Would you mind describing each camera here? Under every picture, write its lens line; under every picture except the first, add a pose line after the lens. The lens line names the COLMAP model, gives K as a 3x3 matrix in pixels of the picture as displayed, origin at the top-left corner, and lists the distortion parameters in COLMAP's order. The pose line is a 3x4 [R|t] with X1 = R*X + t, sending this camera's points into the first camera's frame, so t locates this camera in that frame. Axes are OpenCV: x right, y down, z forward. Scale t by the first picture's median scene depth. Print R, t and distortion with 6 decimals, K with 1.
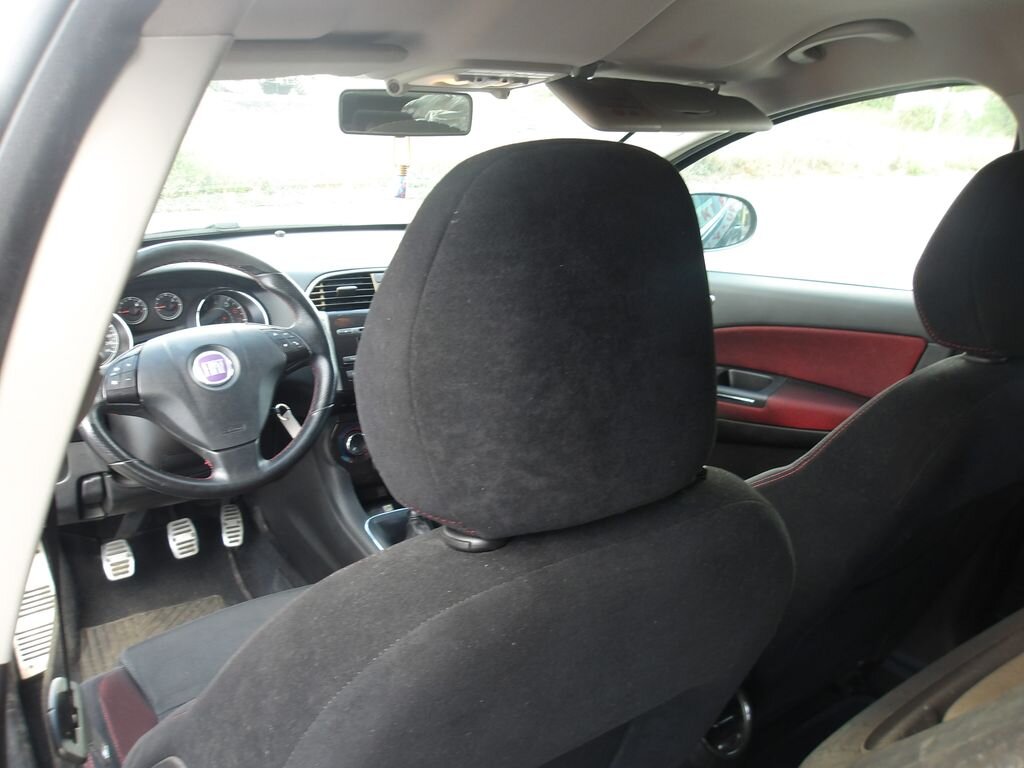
lens RADIAL K [[838.3, 0, 516.6], [0, 838.3, 380.8], [0, 0, 1]] dist [0.008266, -0.001828]
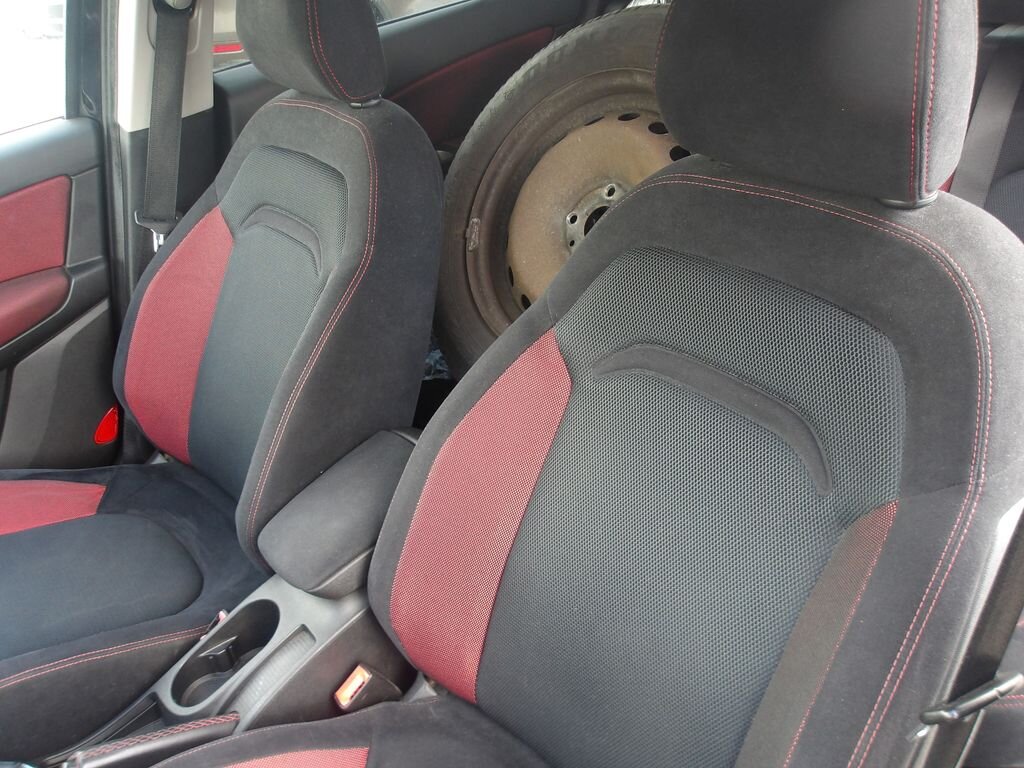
lens RADIAL K [[850.4, 0, 515.0], [0, 850.4, 384.1], [0, 0, 1]] dist [-0.001898, 0.013734]
pose [[-0.065739, -0.533871, 0.843006, -0.451356], [0.378206, 0.768466, 0.516158, -0.170897], [-0.923384, 0.352762, 0.151396, 0.497603]]
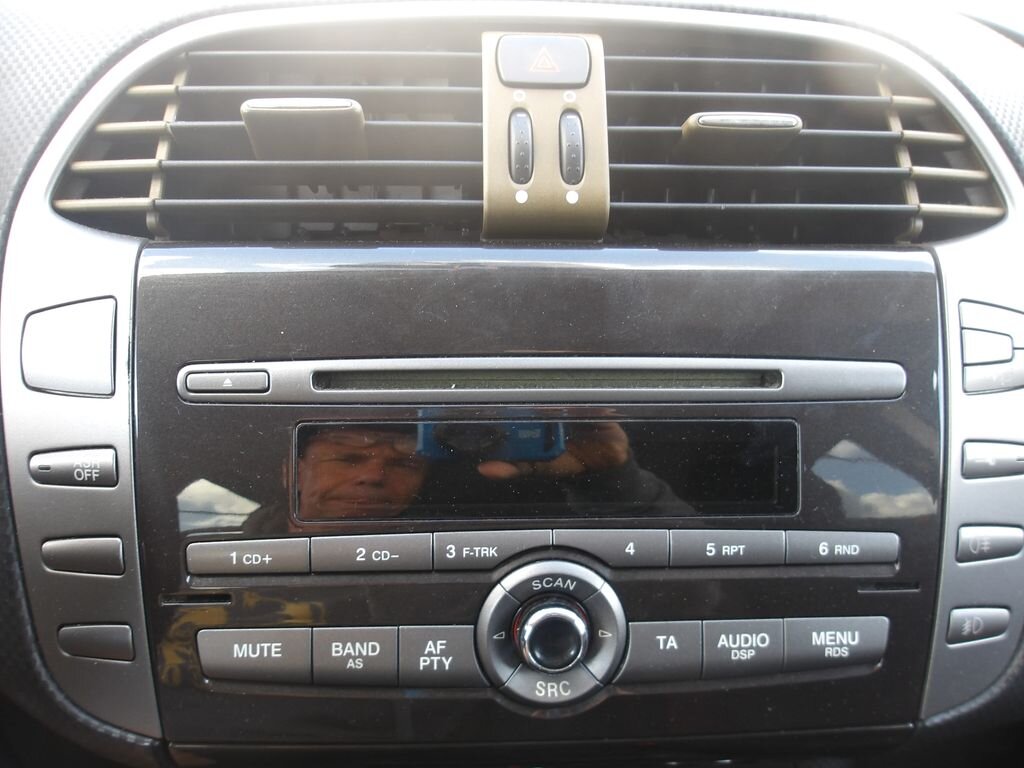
lens RADIAL K [[838.3, 0, 516.6], [0, 838.3, 380.8], [0, 0, 1]] dist [0.008266, -0.001828]
pose [[0.890495, 0.181904, -0.417048, -0.090525], [-0.111190, 0.975815, 0.188206, -0.099084], [0.441197, -0.121225, 0.889185, 0.914194]]
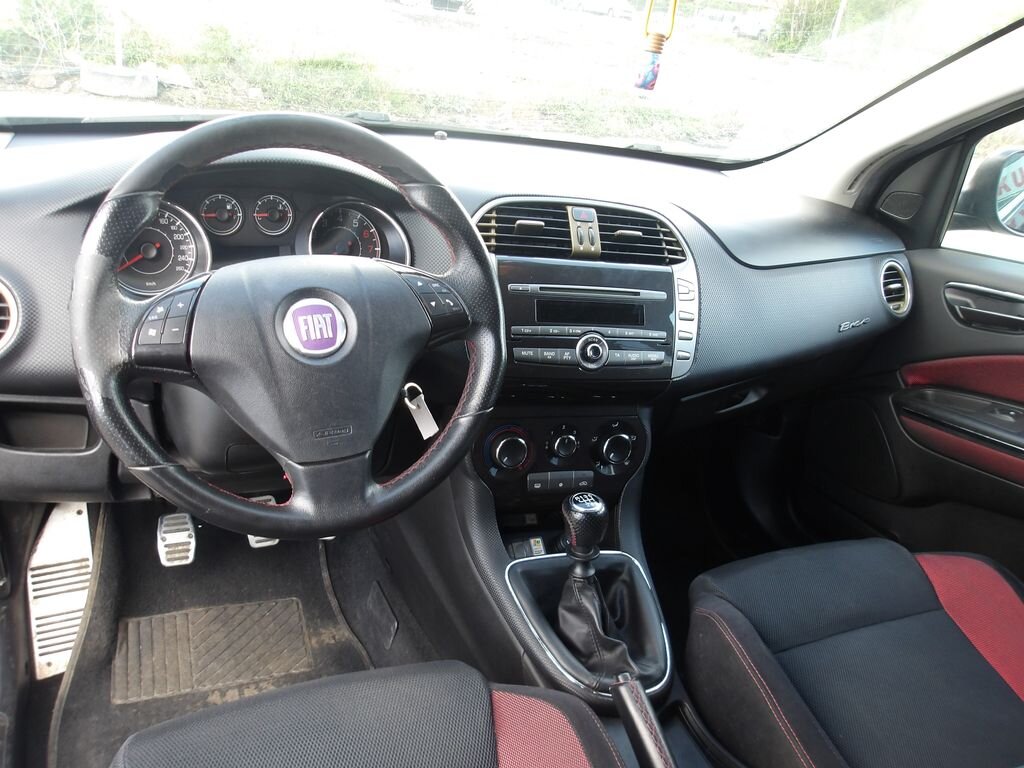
lens RADIAL K [[838.3, 0, 516.6], [0, 838.3, 380.8], [0, 0, 1]] dist [0.008266, -0.001828]
pose [[0.978472, 0.157643, -0.133193, -0.110595], [-0.148390, 0.985941, 0.076811, -0.038491], [0.143429, -0.055393, 0.988109, 0.351851]]
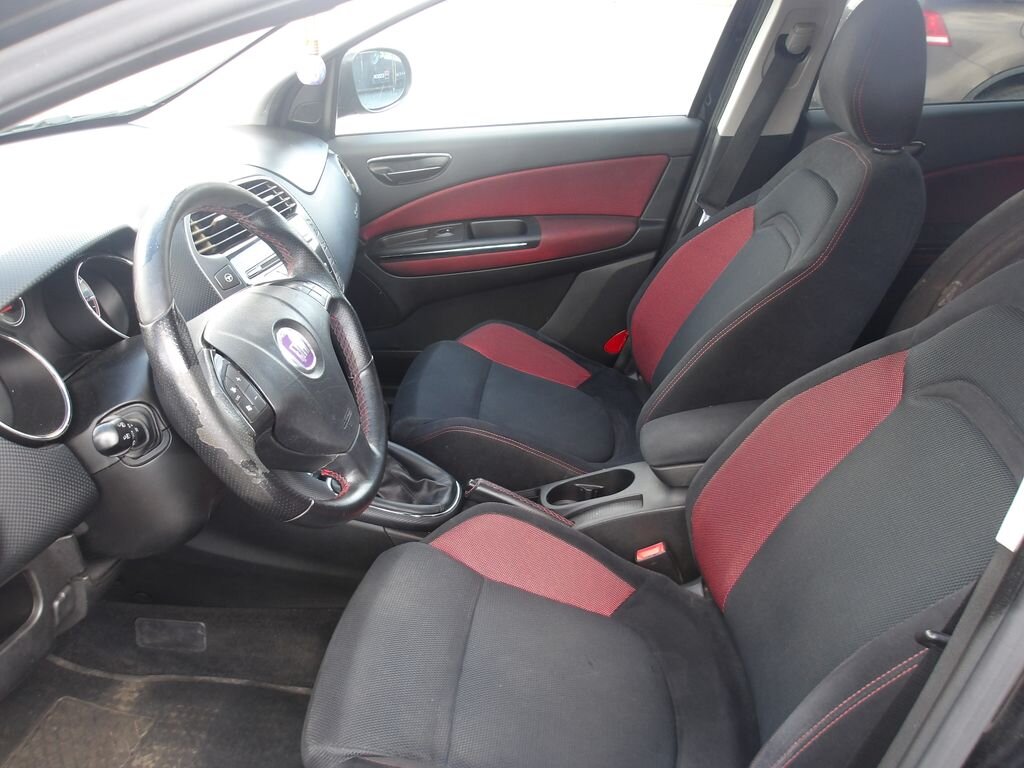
lens RADIAL K [[838.3, 0, 516.6], [0, 838.3, 380.8], [0, 0, 1]] dist [0.008266, -0.001828]
pose [[0.651033, -0.350192, 0.673440, -0.620557], [0.230413, 0.936526, 0.264251, -0.118006], [-0.723233, -0.016867, 0.690398, 0.302056]]
